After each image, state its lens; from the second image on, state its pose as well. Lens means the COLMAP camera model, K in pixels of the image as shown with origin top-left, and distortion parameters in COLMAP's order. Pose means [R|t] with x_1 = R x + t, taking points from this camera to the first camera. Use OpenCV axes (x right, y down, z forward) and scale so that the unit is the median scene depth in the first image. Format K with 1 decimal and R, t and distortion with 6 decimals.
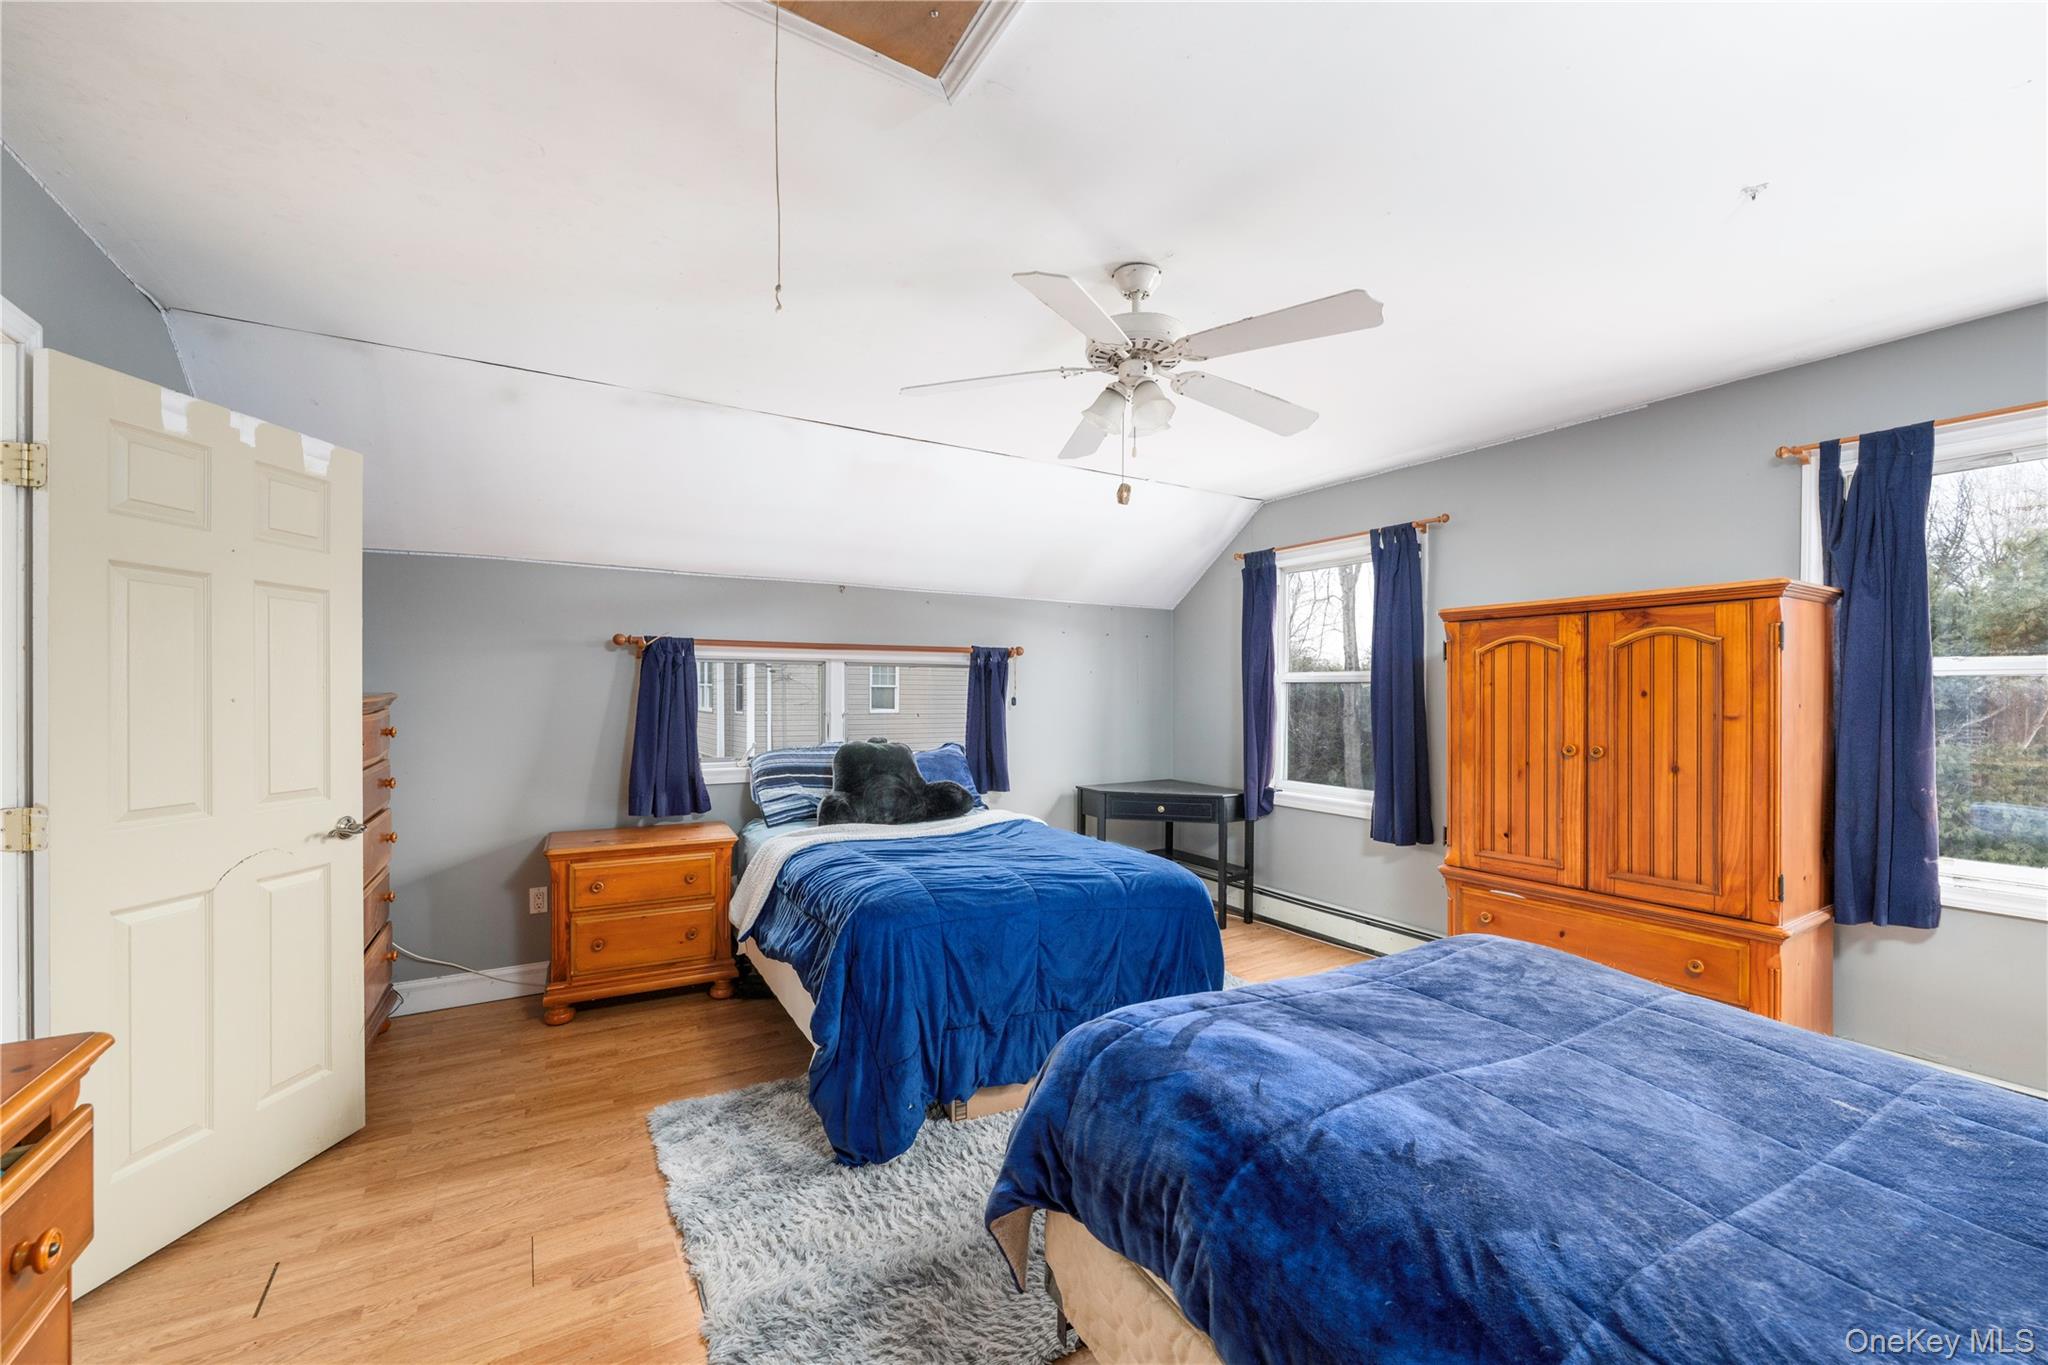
lens RADIAL K [[811.1, 0, 1023.1], [0, 811.1, 693.1], [0, 0, 1]] dist [0.009337, 0.000089]
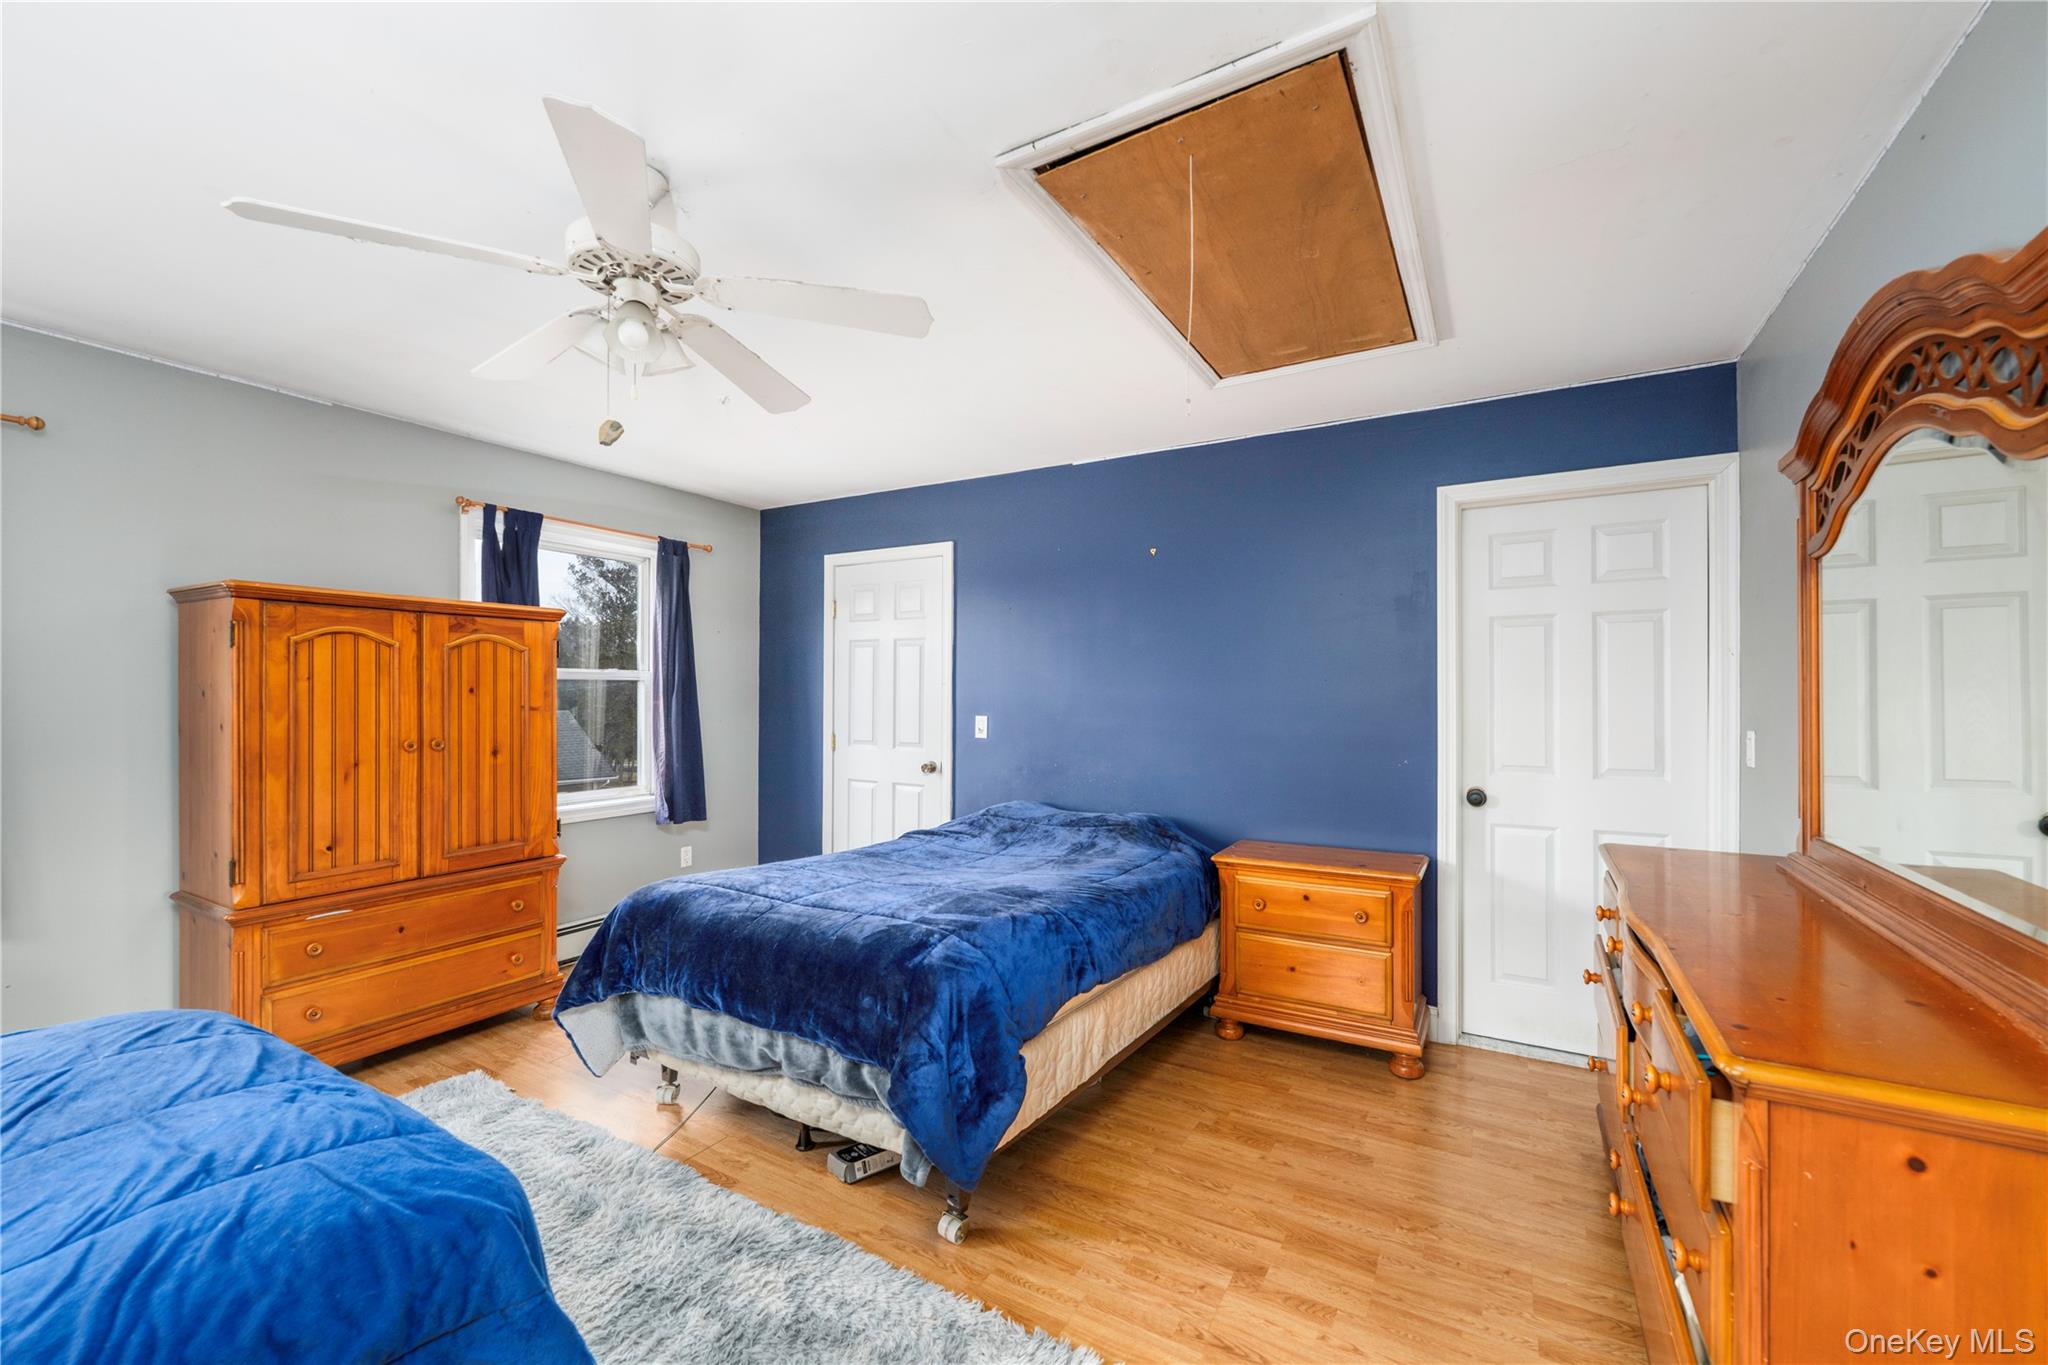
lens RADIAL K [[811.1, 0, 1027.8], [0, 811.1, 690.8], [0, 0, 1]] dist [0.009337, 0.000089]
pose [[-0.469942, 0.003640, 0.882690, -0.590446], [0.000899, 0.999993, -0.003645, 0.006203], [-0.882697, -0.000919, -0.469942, 0.795176]]
